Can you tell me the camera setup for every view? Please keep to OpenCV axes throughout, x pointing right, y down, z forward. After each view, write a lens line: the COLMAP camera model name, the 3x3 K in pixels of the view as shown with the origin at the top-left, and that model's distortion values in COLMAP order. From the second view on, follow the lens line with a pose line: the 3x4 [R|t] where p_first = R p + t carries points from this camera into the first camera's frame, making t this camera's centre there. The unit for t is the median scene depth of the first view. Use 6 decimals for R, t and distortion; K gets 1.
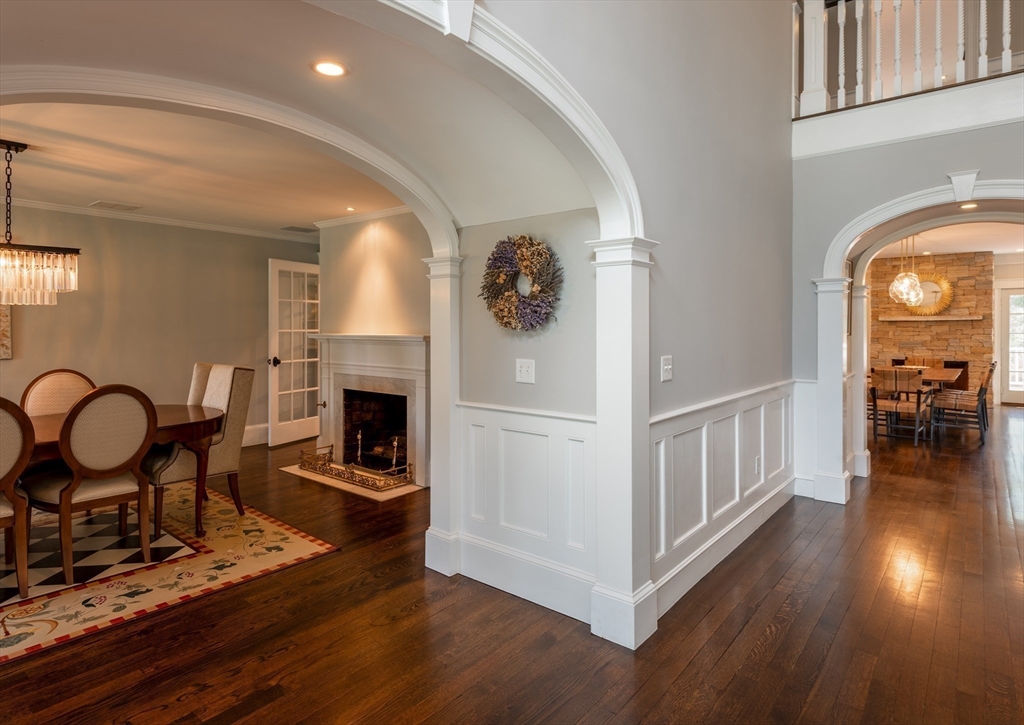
lens RADIAL K [[556.0, 0, 519.9], [0, 556.0, 329.9], [0, 0, 1]] dist [0.016949, -0.007655]
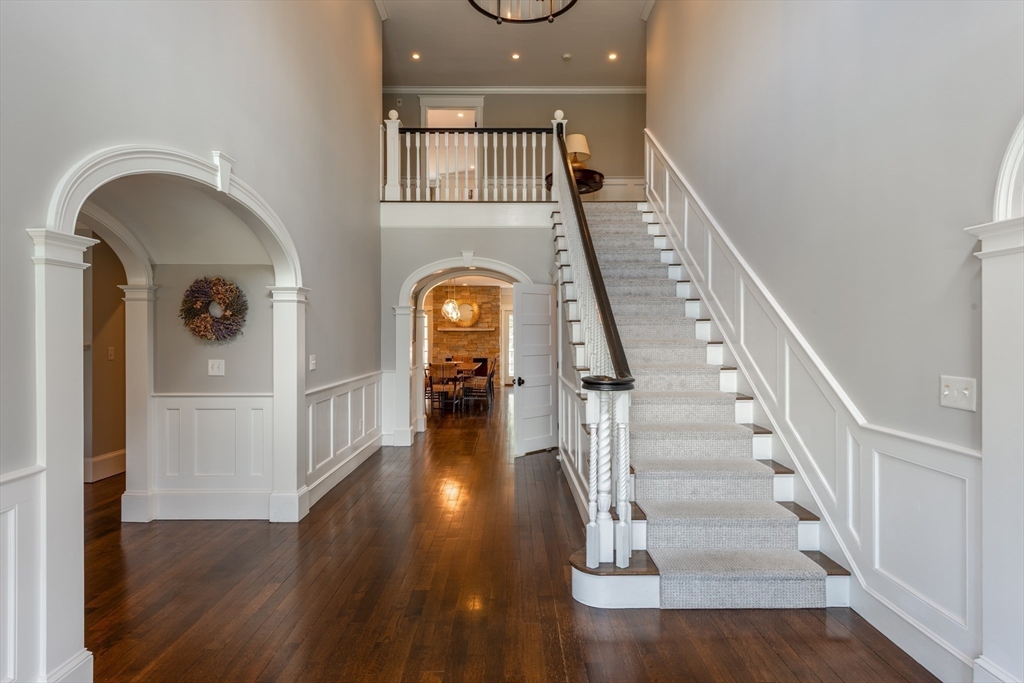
lens RADIAL K [[575.5, 0, 513.2], [0, 575.5, 339.5], [0, 0, 1]] dist [0.008159, 0.000473]
pose [[0.776518, -0.003786, 0.630084, -0.270833], [-0.000559, 0.999977, 0.006697, -0.009466], [-0.630095, -0.005552, 0.776498, -0.547288]]
